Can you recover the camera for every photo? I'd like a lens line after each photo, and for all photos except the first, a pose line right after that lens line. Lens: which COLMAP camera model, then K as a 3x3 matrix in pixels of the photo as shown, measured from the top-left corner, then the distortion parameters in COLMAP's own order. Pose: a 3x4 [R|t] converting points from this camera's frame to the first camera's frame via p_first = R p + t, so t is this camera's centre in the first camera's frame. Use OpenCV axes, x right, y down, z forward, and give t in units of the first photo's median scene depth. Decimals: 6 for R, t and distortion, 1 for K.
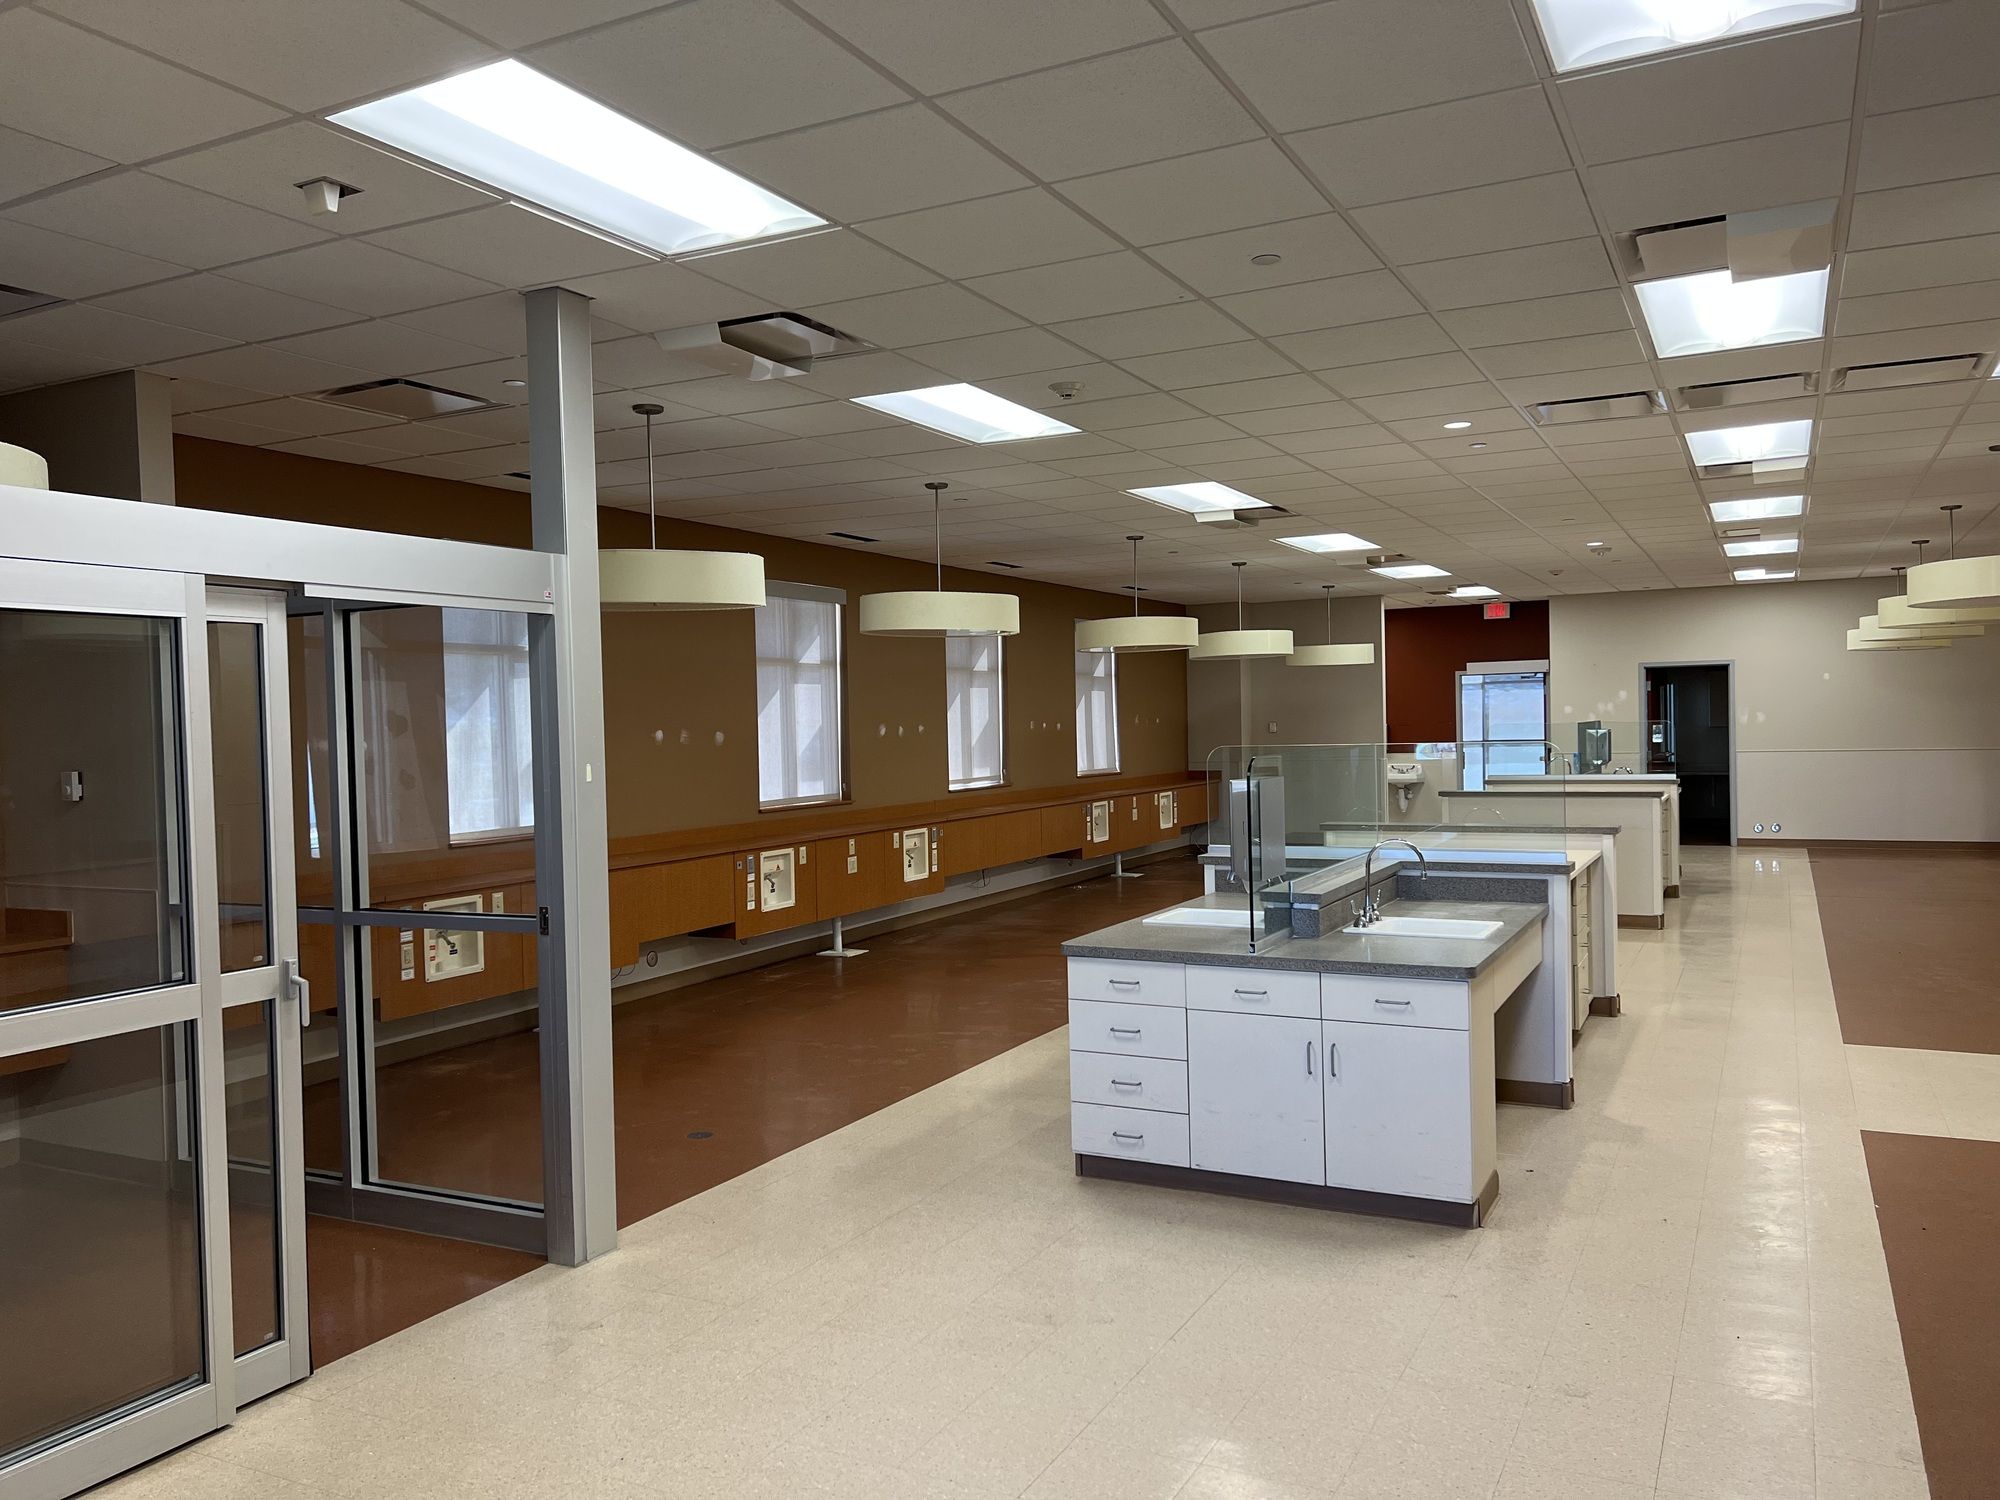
lens RADIAL K [[1504.8, 0, 988.3], [0, 1504.8, 744.7], [0, 0, 1]] dist [0.043516, -0.033420]
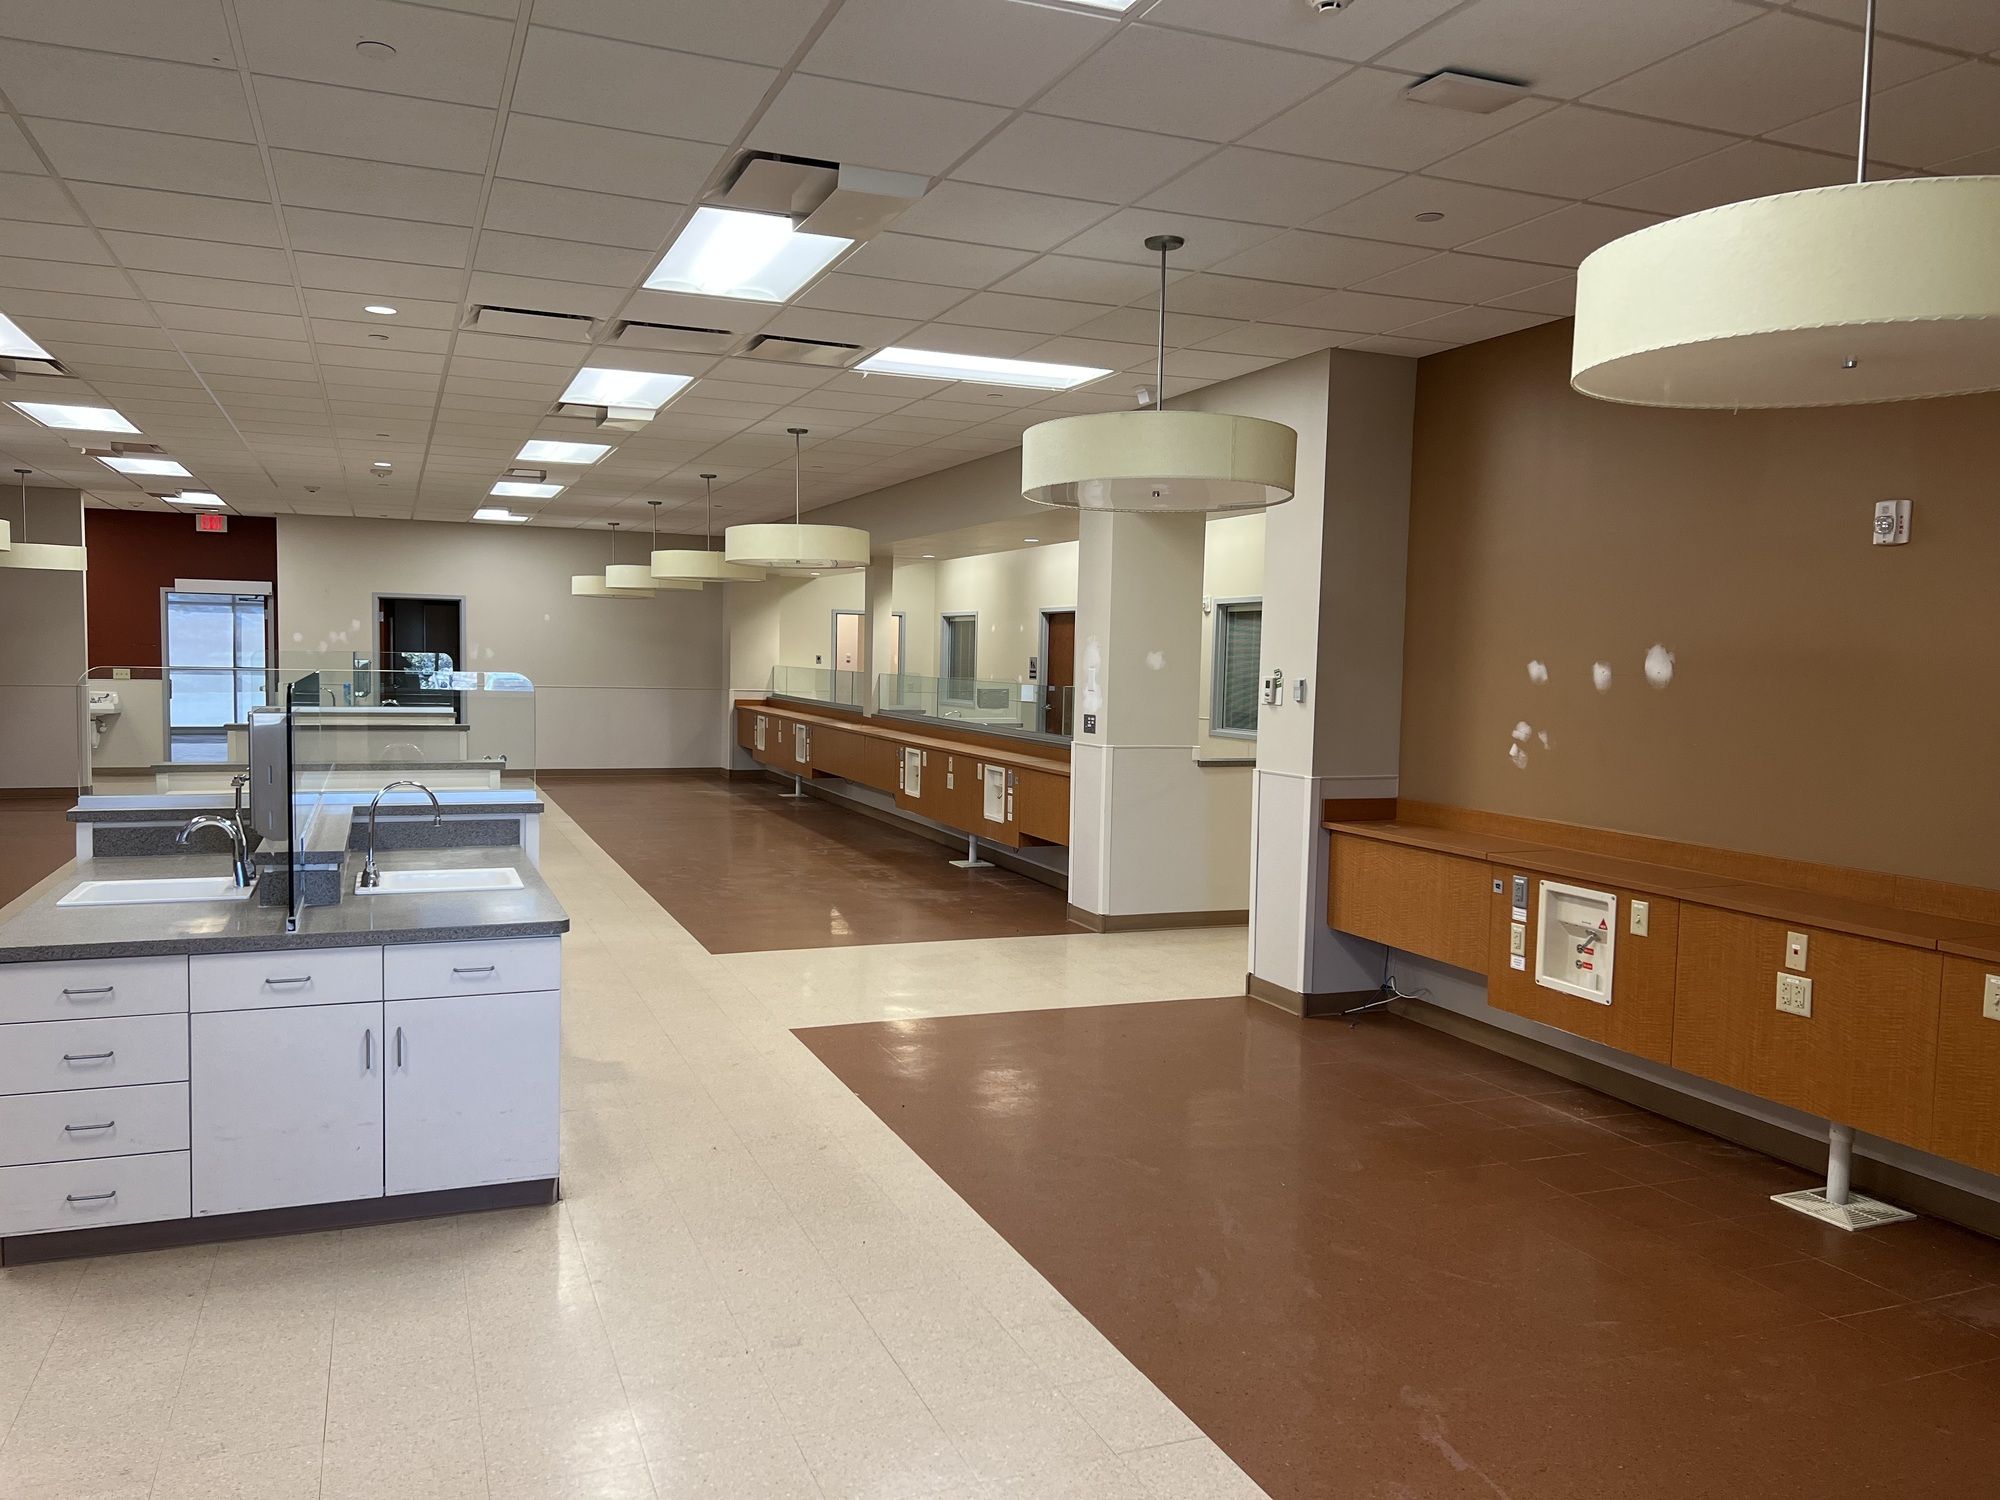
lens RADIAL K [[1504.8, 0, 989.0], [0, 1504.8, 760.2], [0, 0, 1]] dist [0.043516, -0.033420]
pose [[0.647329, -0.016853, 0.762025, -0.143532], [-0.025298, 0.998730, 0.043578, 0.003095], [-0.761791, -0.047487, 0.646080, 0.153507]]
